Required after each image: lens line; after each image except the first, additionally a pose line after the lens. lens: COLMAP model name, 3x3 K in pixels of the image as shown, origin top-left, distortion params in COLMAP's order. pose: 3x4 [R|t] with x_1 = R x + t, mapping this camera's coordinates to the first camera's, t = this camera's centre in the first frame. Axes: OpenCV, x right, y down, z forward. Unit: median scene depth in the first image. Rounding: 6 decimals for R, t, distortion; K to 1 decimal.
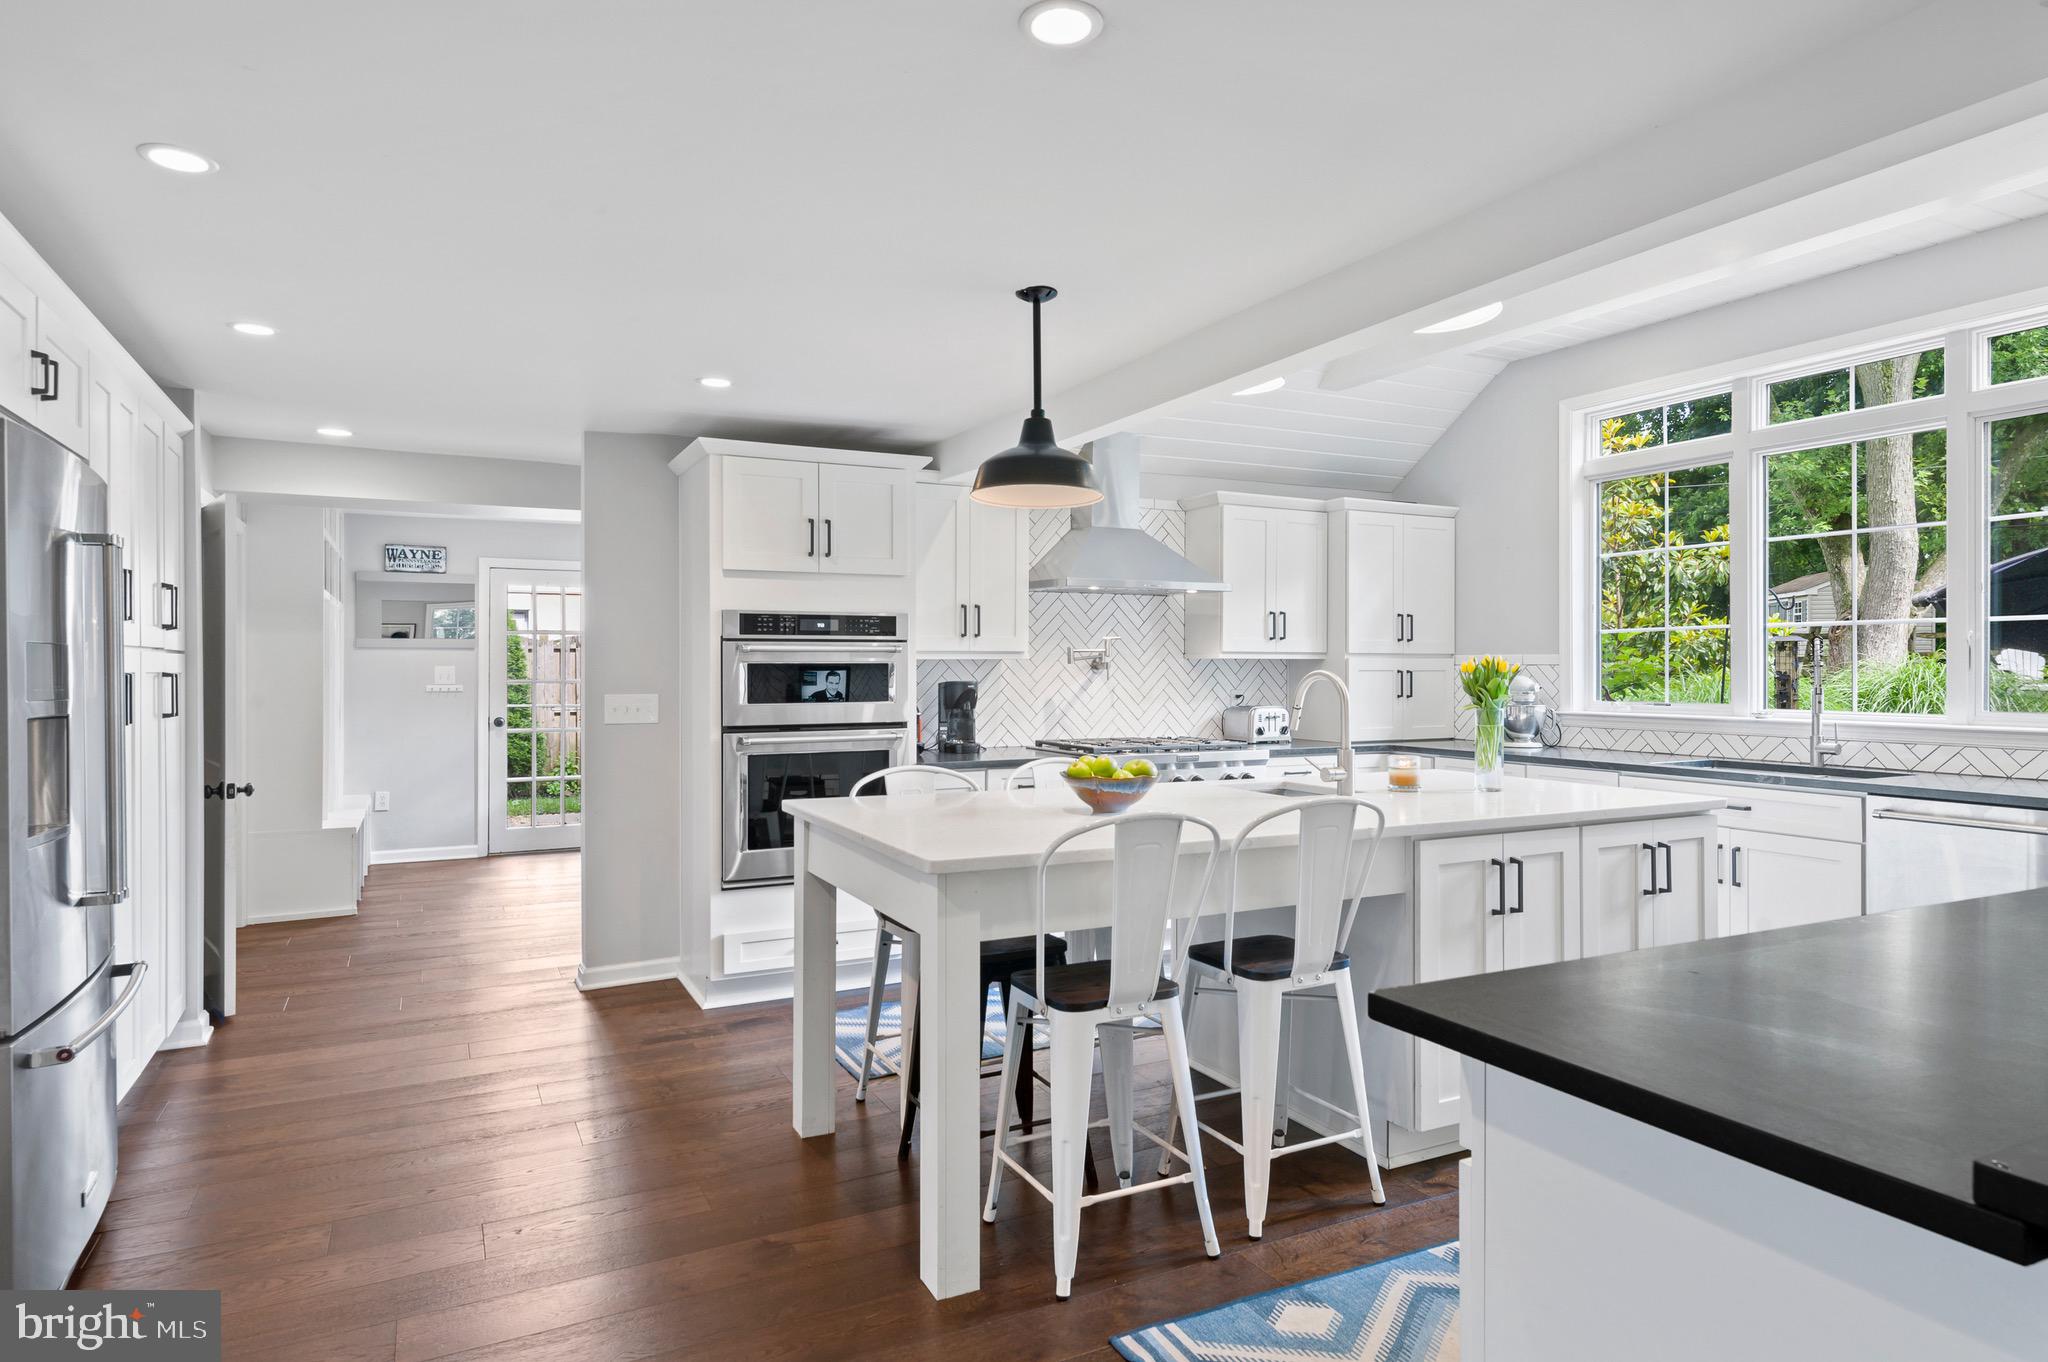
lens RADIAL K [[1168.4, 0, 1023.6], [0, 1168.4, 678.7], [0, 0, 1]] dist [0.013262, 0.002752]
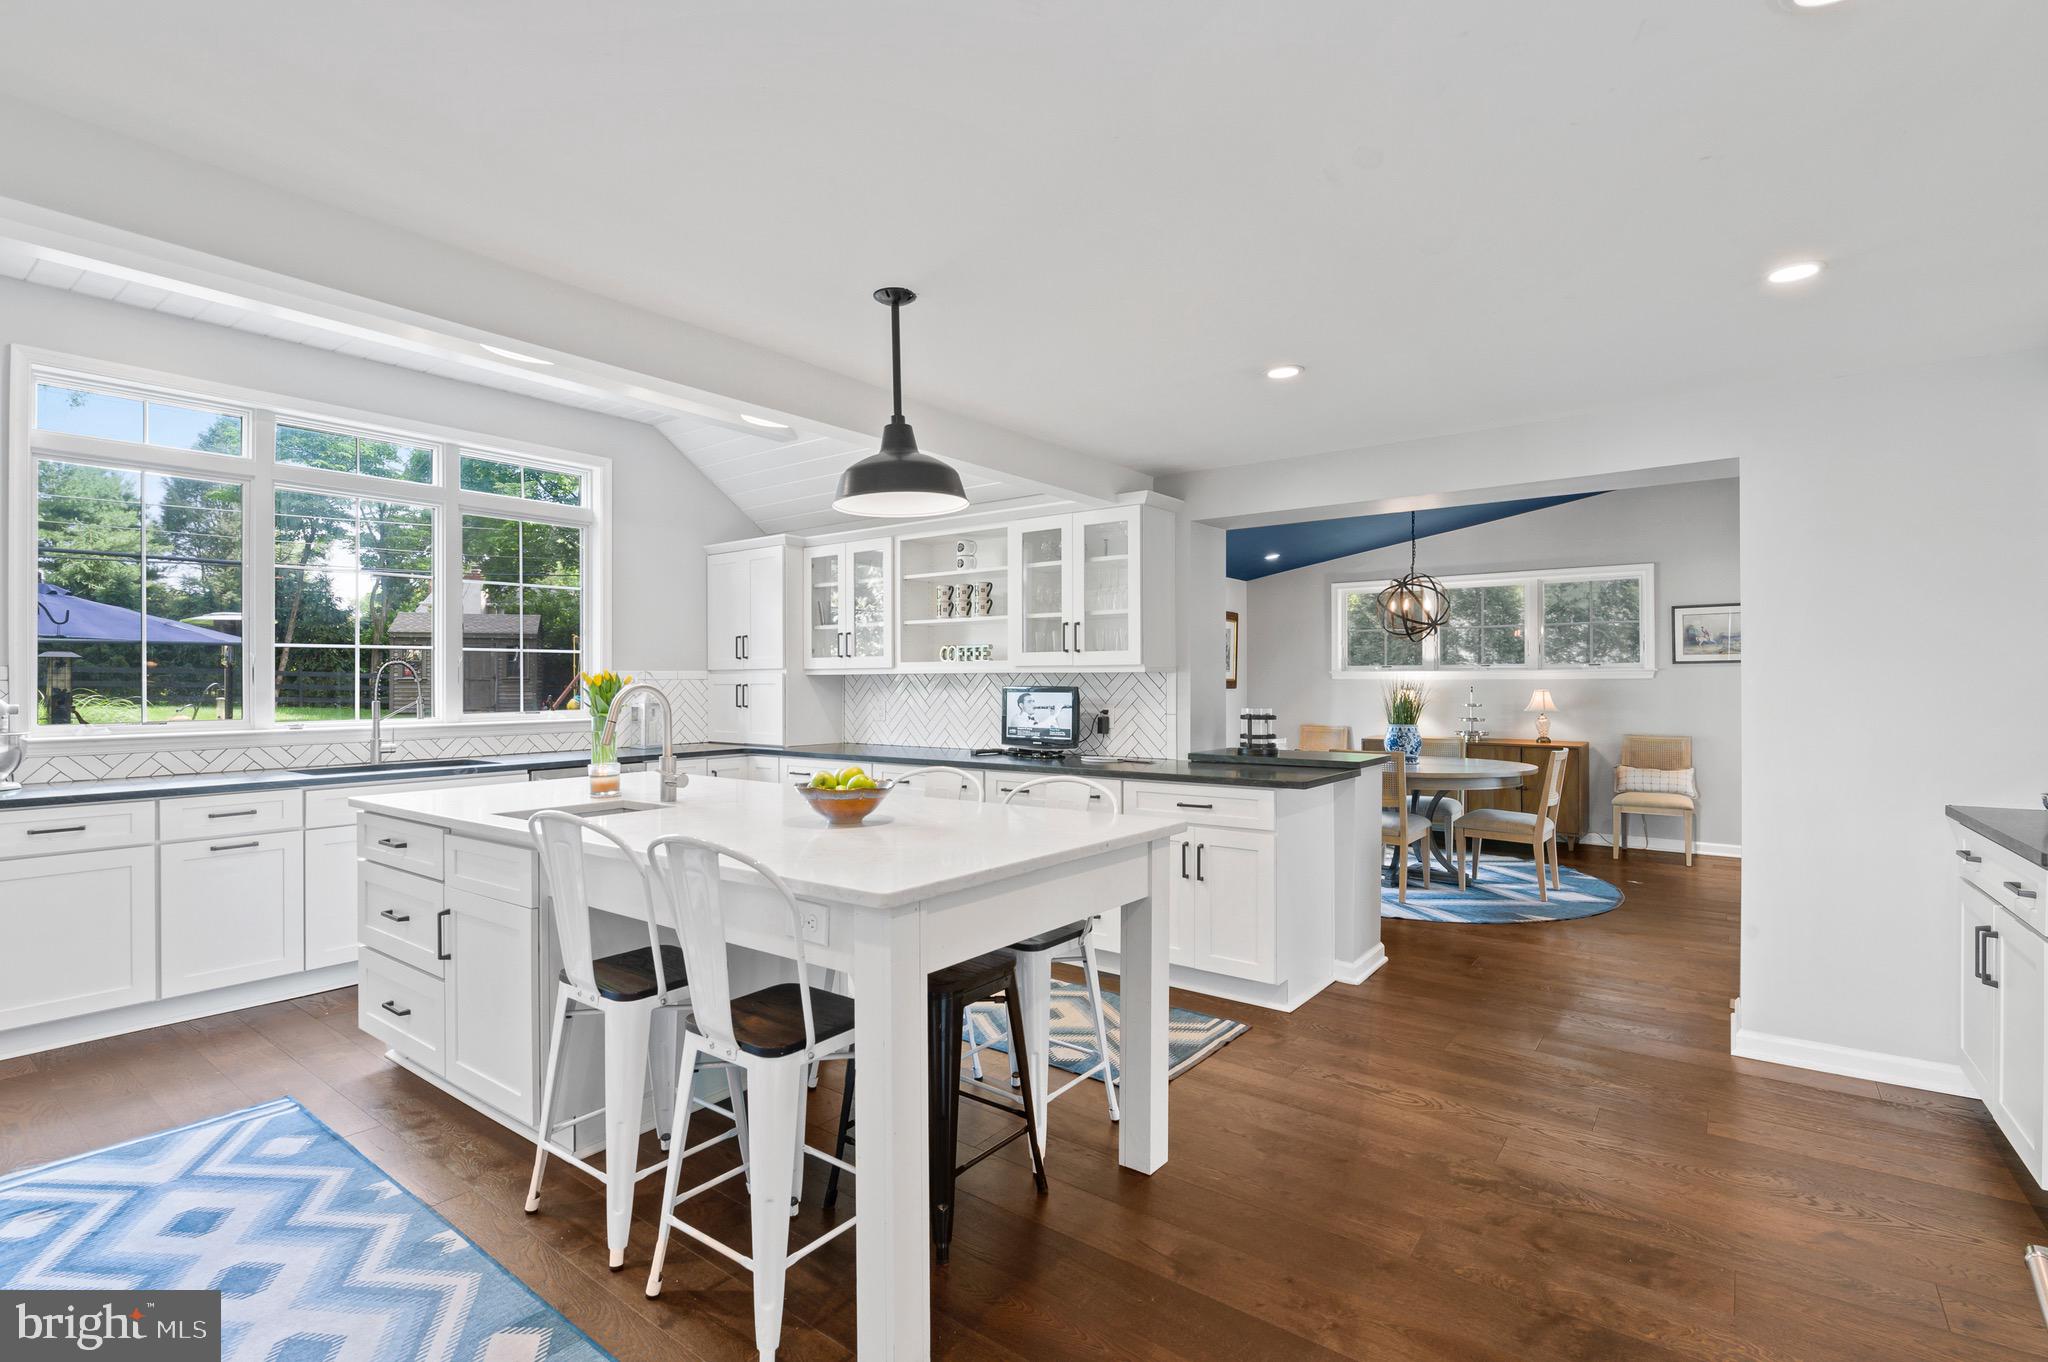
lens RADIAL K [[969.8, 0, 1024.1], [0, 969.8, 683.0], [0, 0, 1]] dist [-0.030762, -0.001445]
pose [[-0.454469, -0.000441, 0.890762, -0.482267], [0.010724, 0.999925, 0.005967, -0.007637], [-0.890698, 0.012264, -0.454430, 0.805810]]
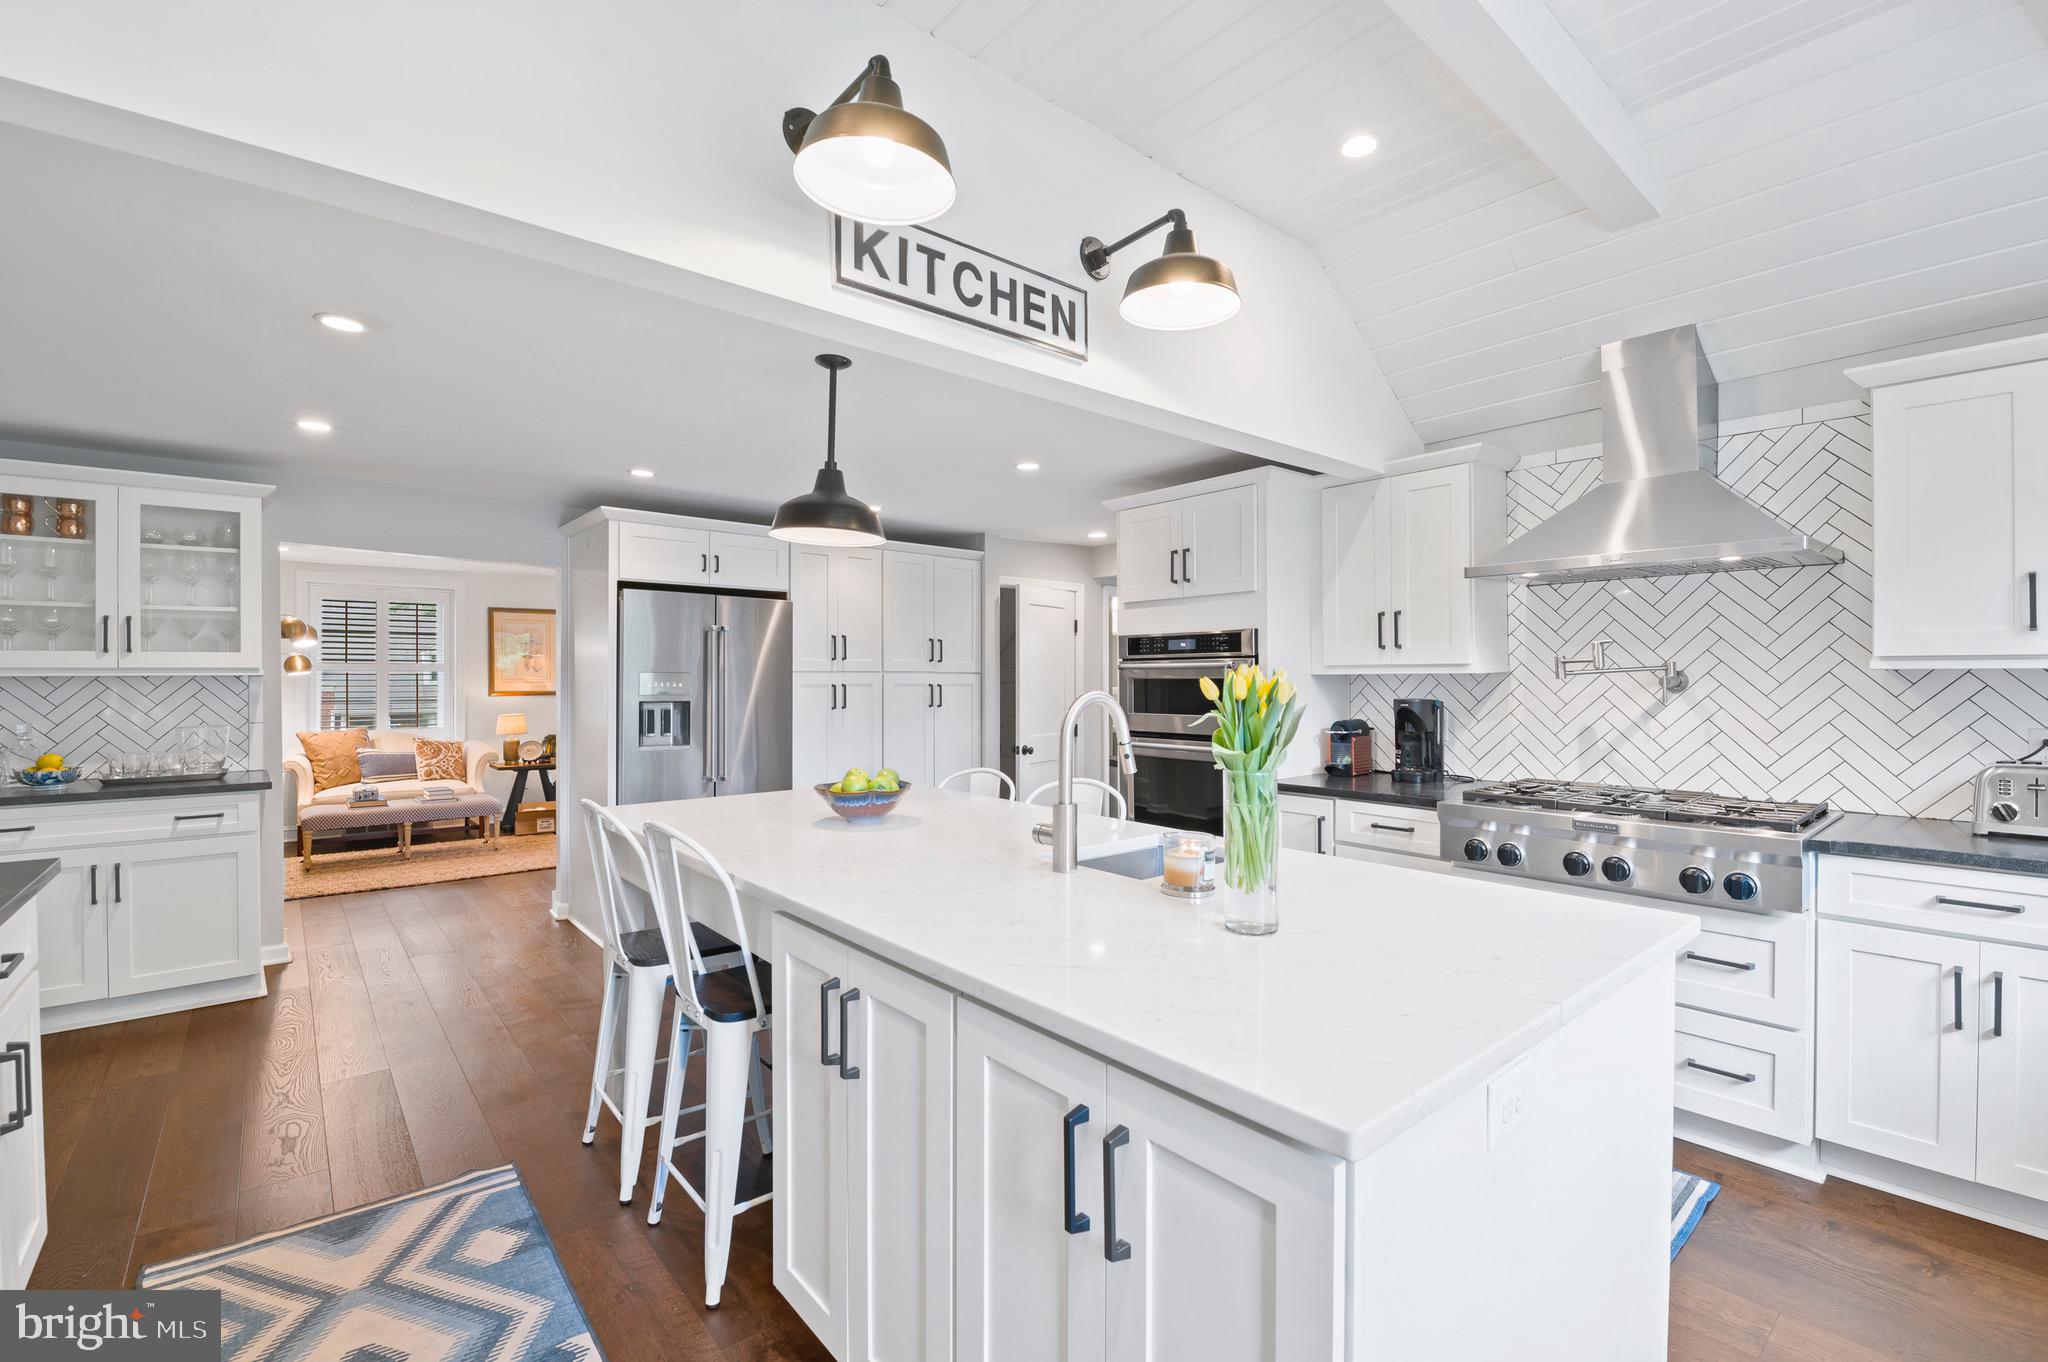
lens RADIAL K [[896.7, 0, 1019.5], [0, 896.7, 668.7], [0, 0, 1]] dist [-0.008249, -0.004766]
pose [[0.226100, -0.008821, -0.974064, 0.576455], [-0.008143, 0.999907, -0.010945, -0.011730], [0.974070, 0.010407, 0.226007, 0.613837]]
